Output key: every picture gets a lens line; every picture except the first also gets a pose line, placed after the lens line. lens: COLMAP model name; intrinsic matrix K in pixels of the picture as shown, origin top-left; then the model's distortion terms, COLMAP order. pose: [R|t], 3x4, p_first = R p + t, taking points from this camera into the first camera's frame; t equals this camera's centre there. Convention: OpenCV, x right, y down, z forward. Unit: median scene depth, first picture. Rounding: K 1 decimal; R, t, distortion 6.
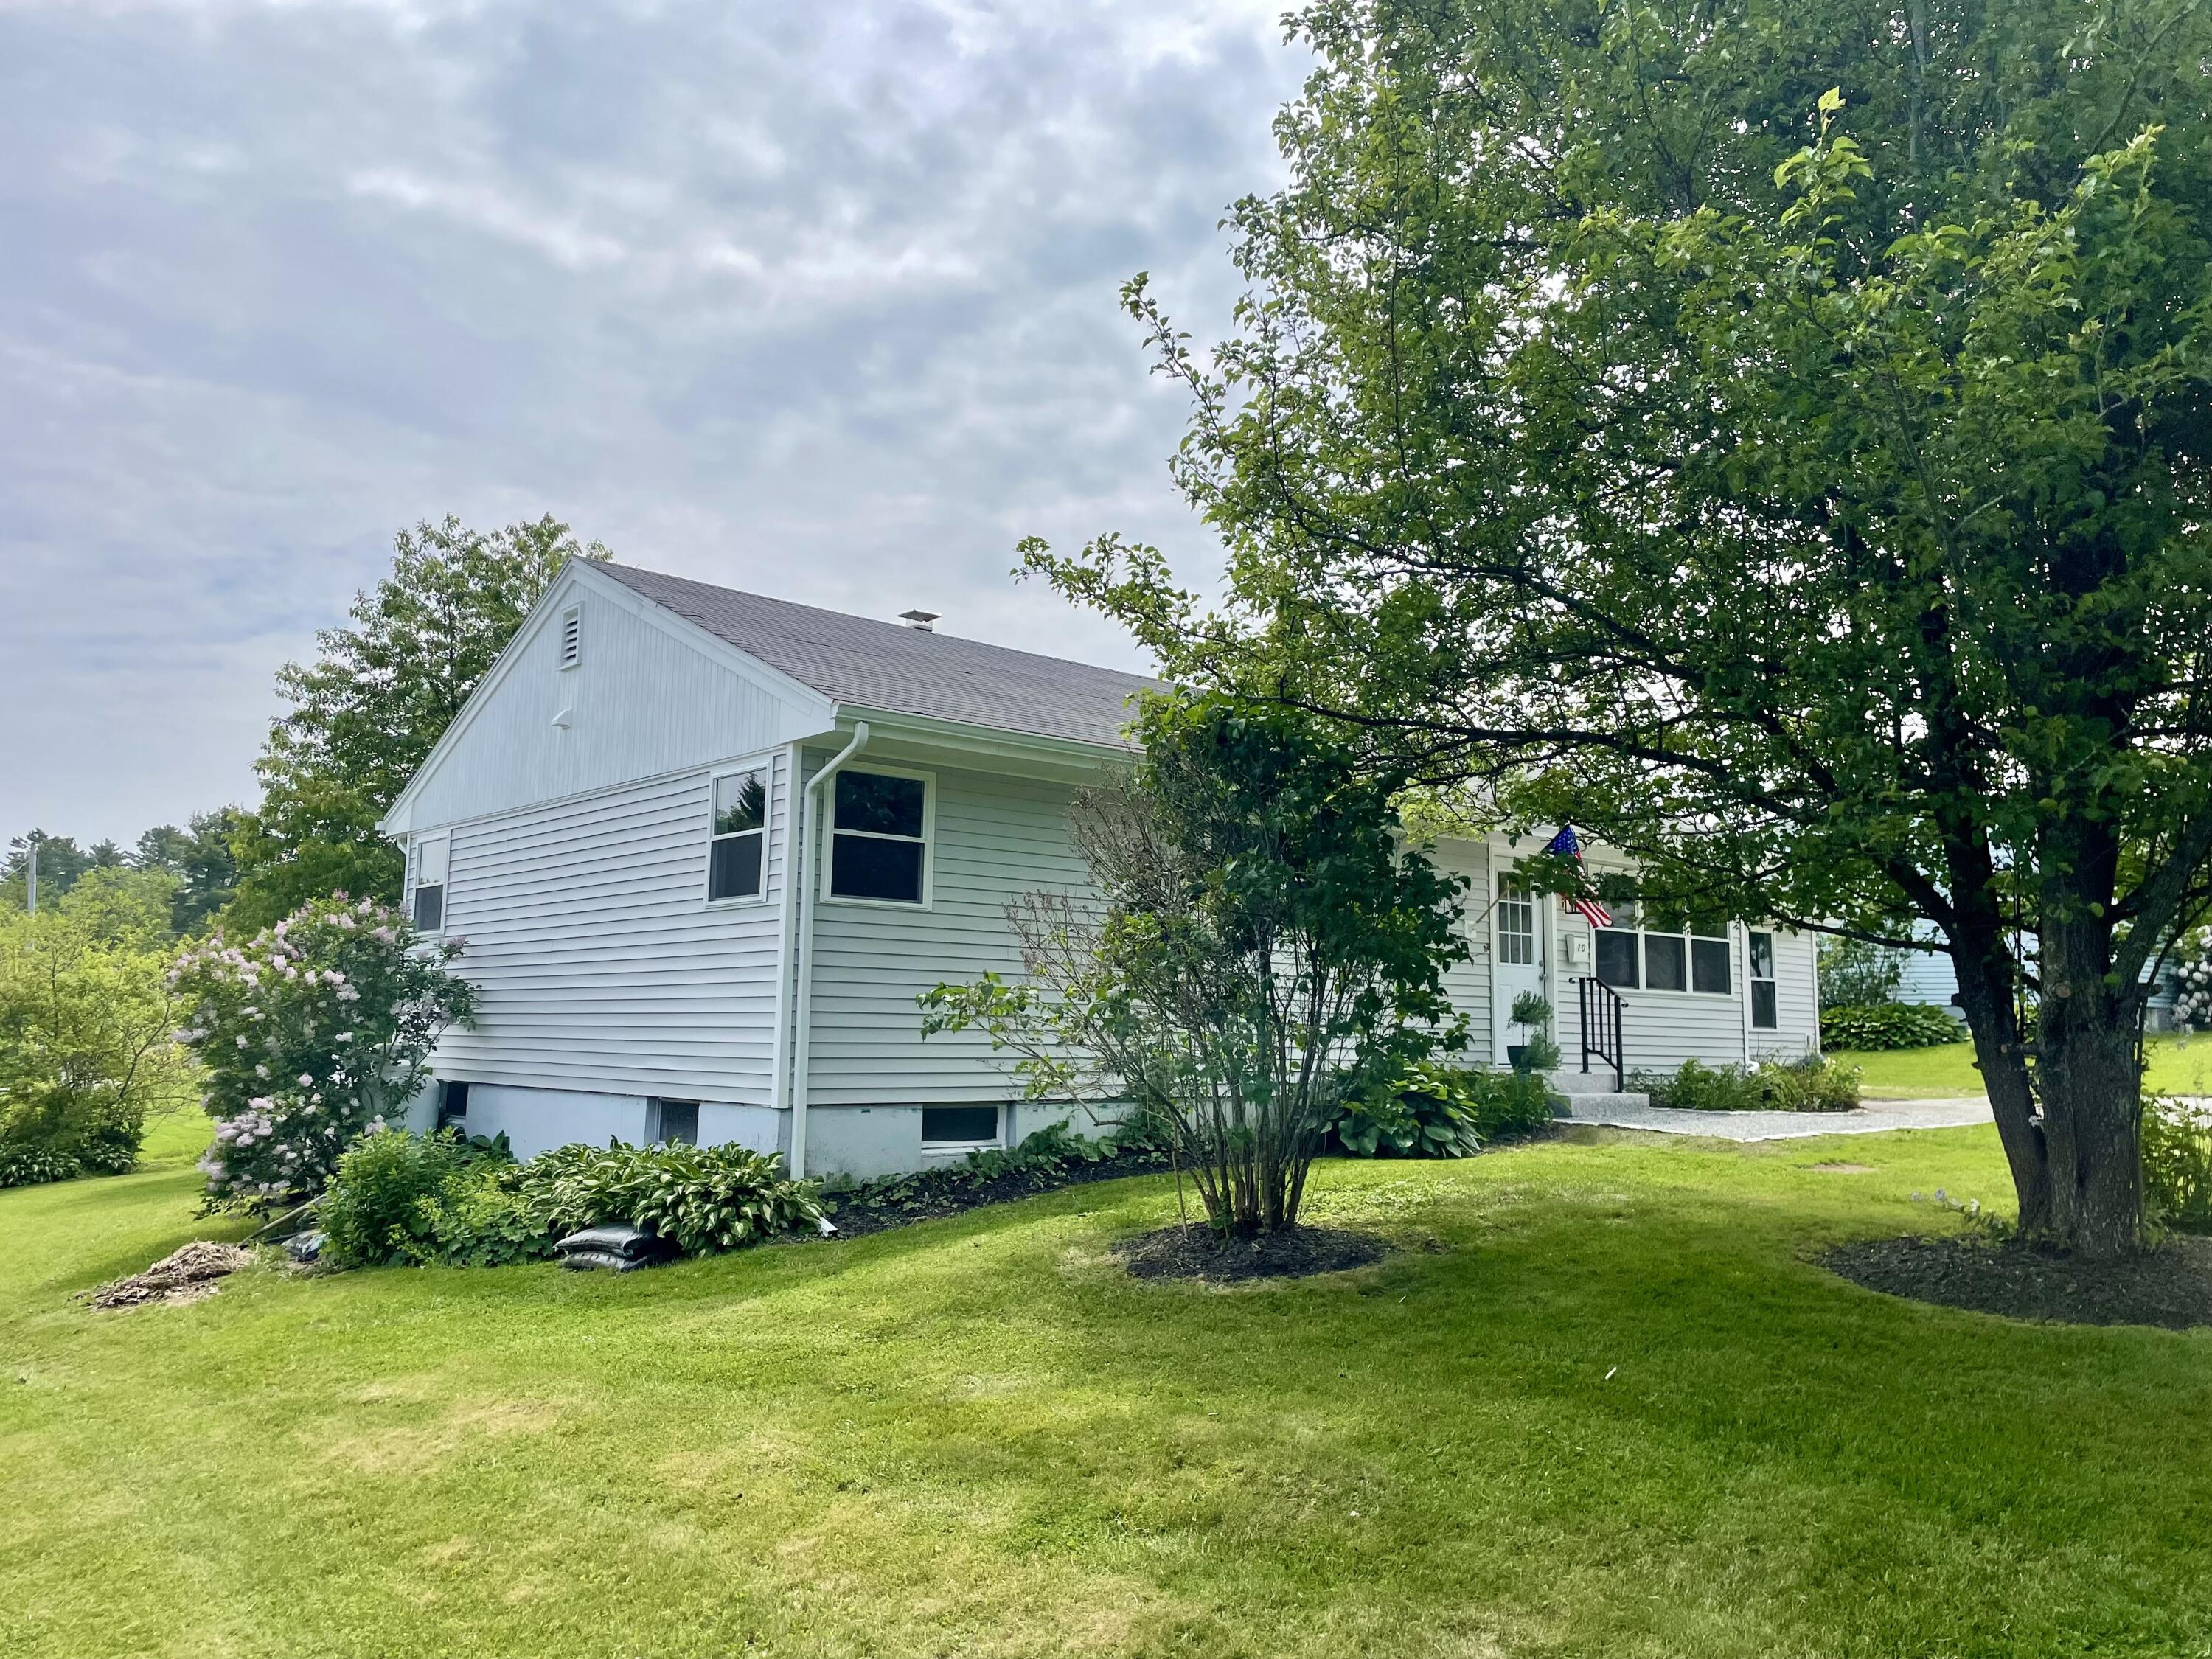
lens RADIAL K [[1679.4, 0, 1088.0], [0, 1679.4, 829.3], [0, 0, 1]] dist [0.099599, -0.113638]
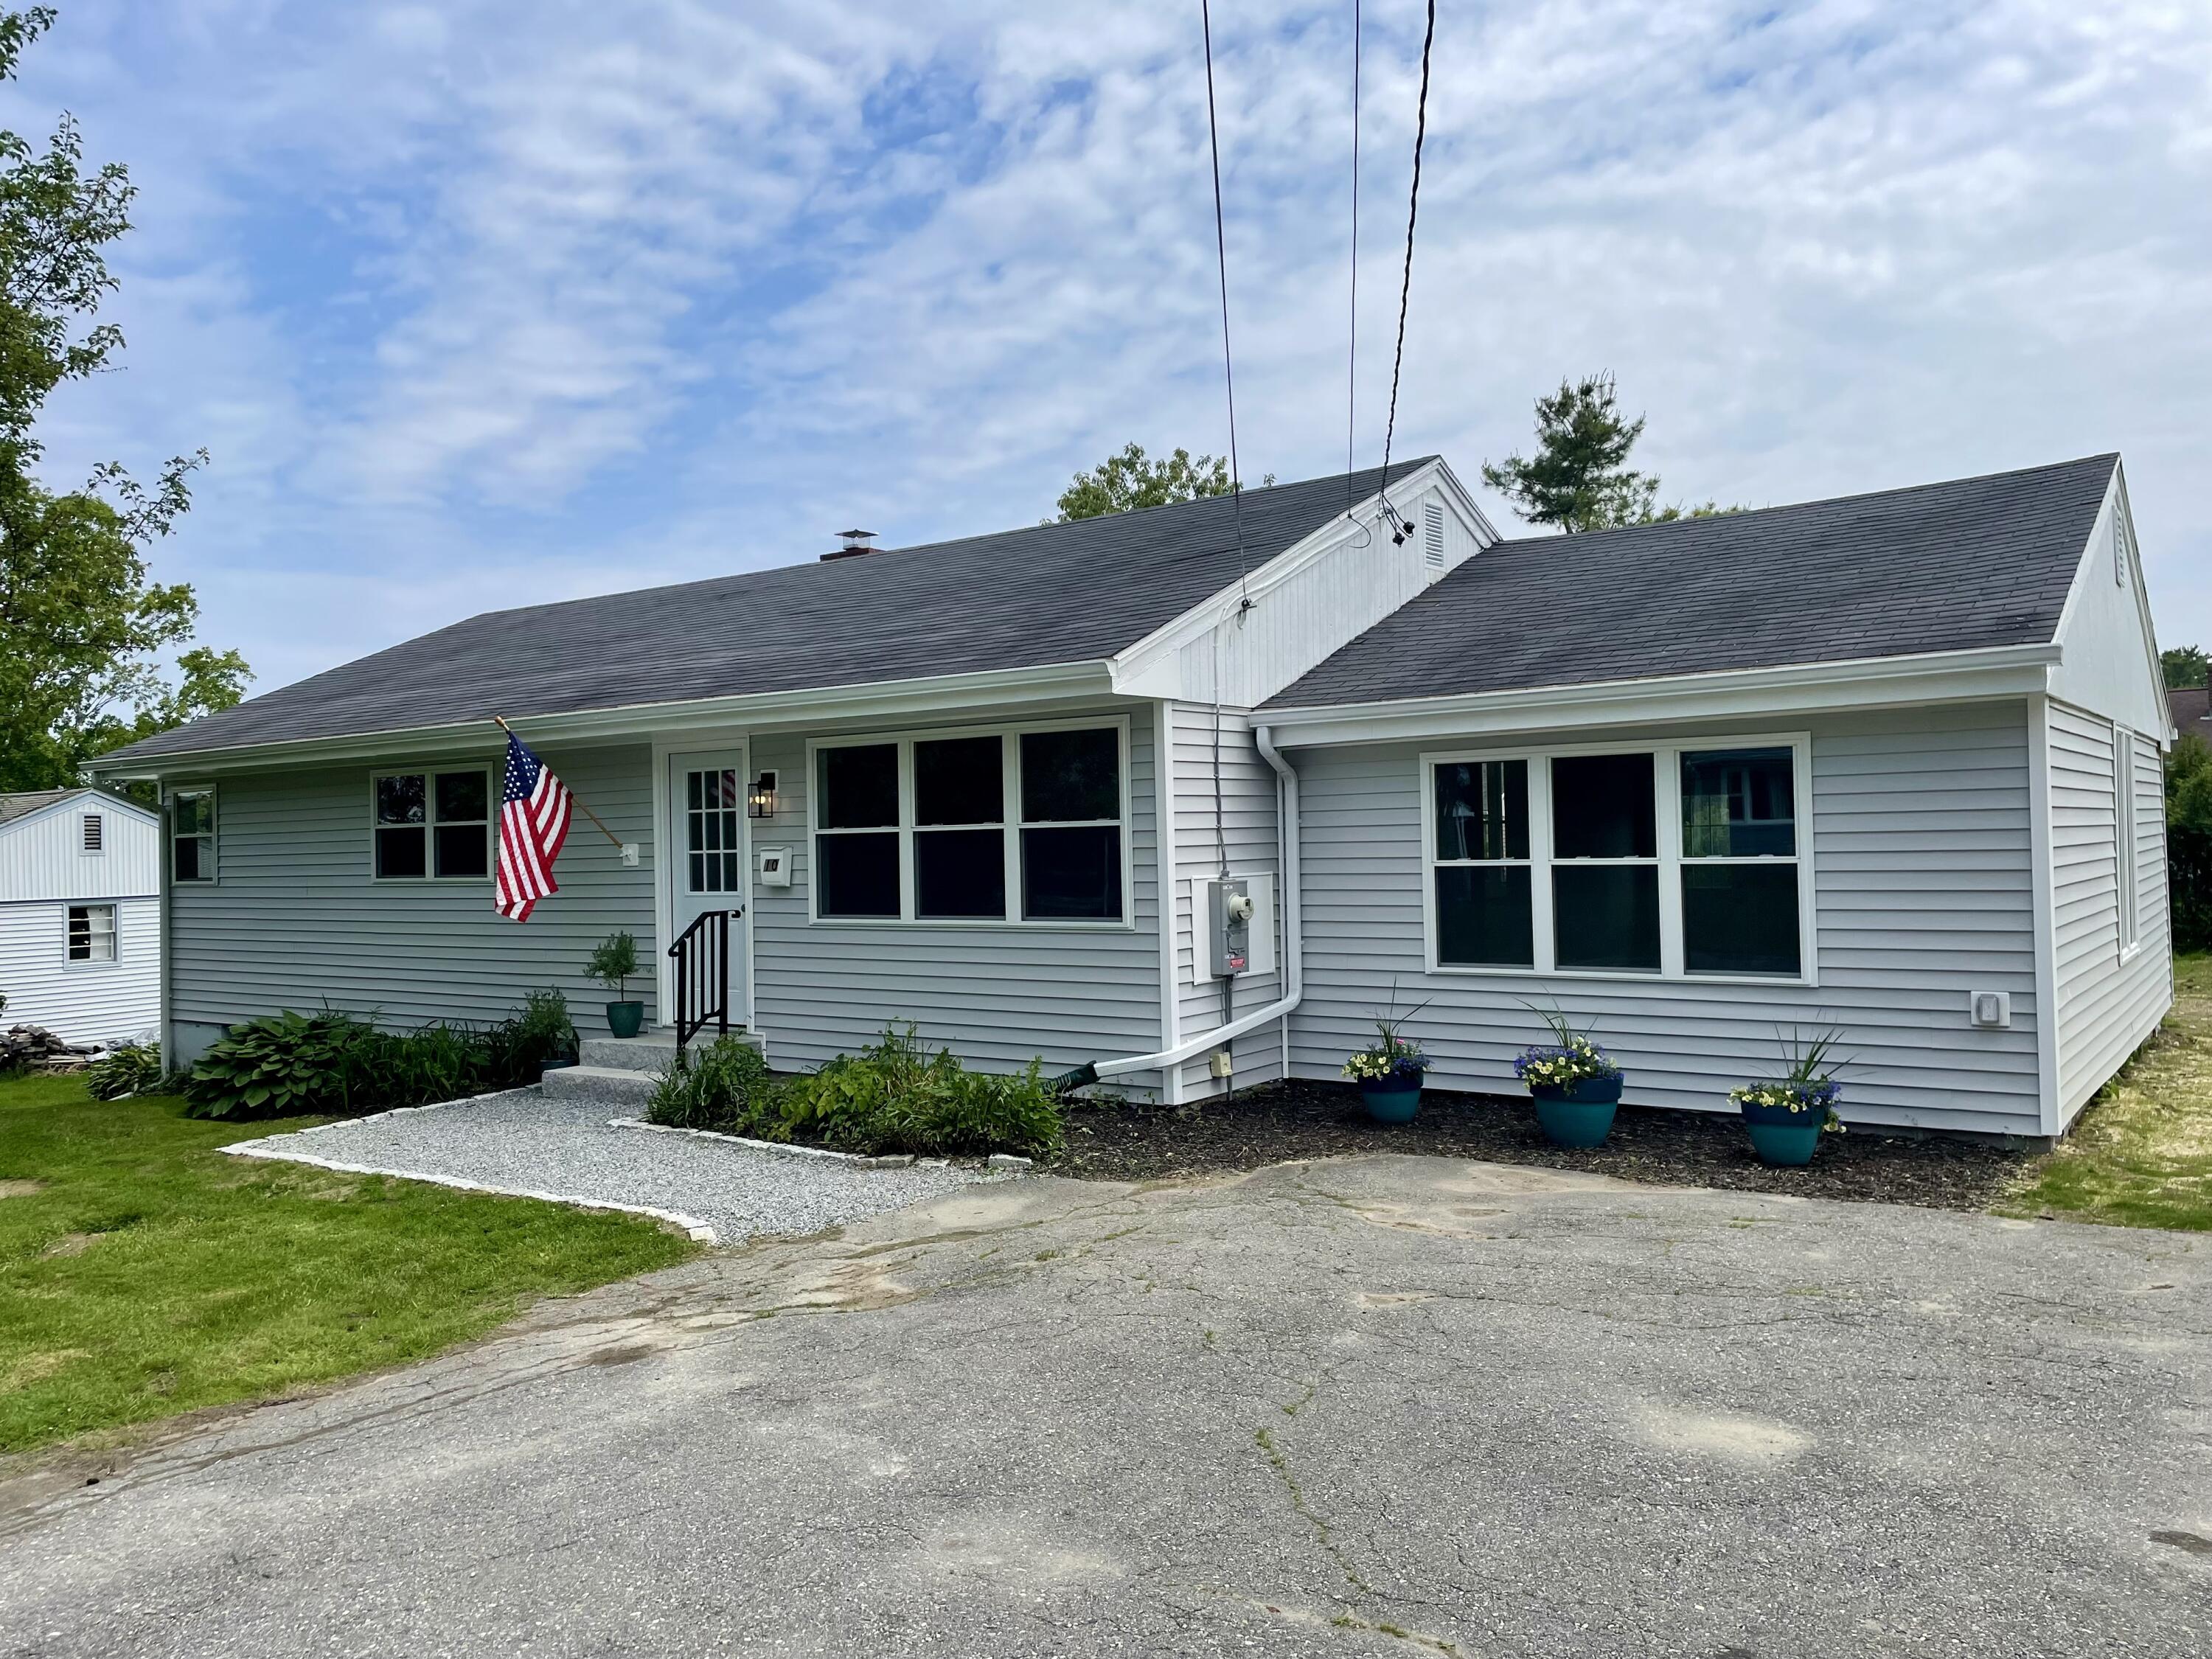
lens RADIAL K [[1679.4, 0, 1088.0], [0, 1679.4, 829.3], [0, 0, 1]] dist [0.099599, -0.113638]
pose [[0.232501, -0.036965, -0.971894, 1.469565], [0.138393, 0.990367, -0.004561, 0.112259], [0.962700, -0.133443, 0.235377, 1.409956]]
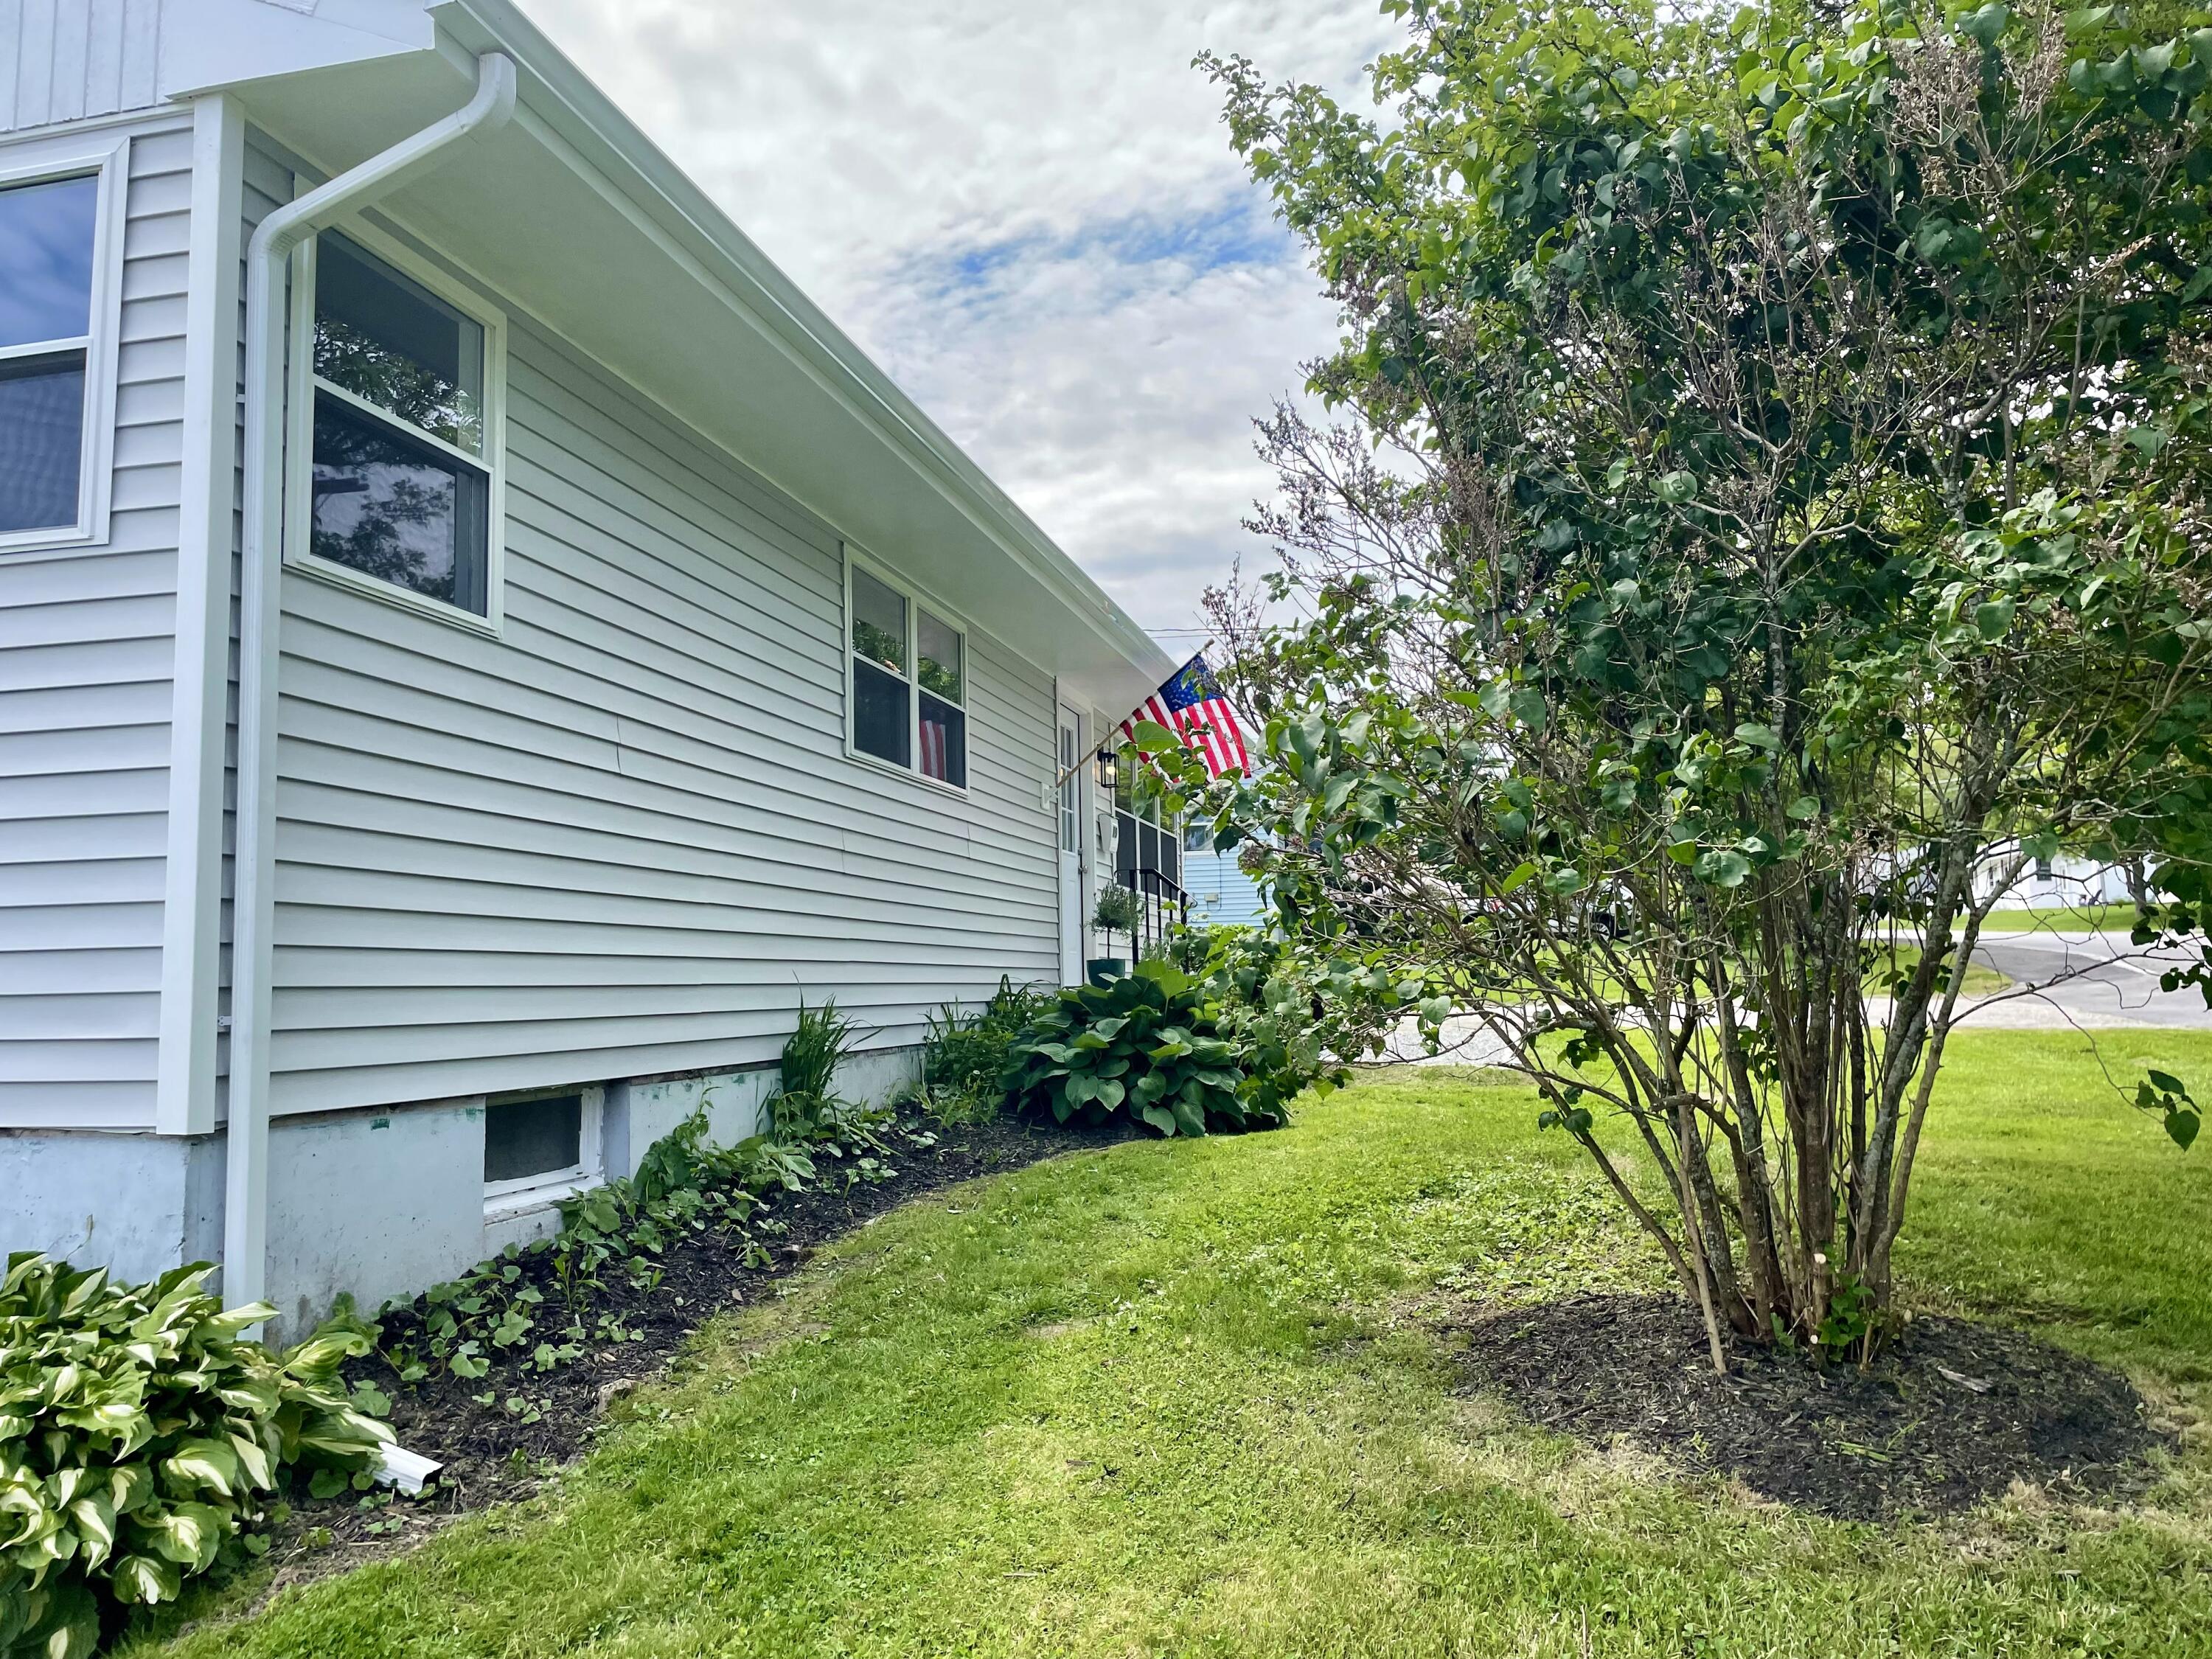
lens RADIAL K [[1679.4, 0, 1088.0], [0, 1679.4, 829.3], [0, 0, 1]] dist [0.099599, -0.113638]
pose [[0.811678, 0.028053, 0.583432, -0.229505], [-0.041158, 0.999110, 0.009220, 0.089064], [-0.582654, -0.031496, 0.812110, 0.588613]]
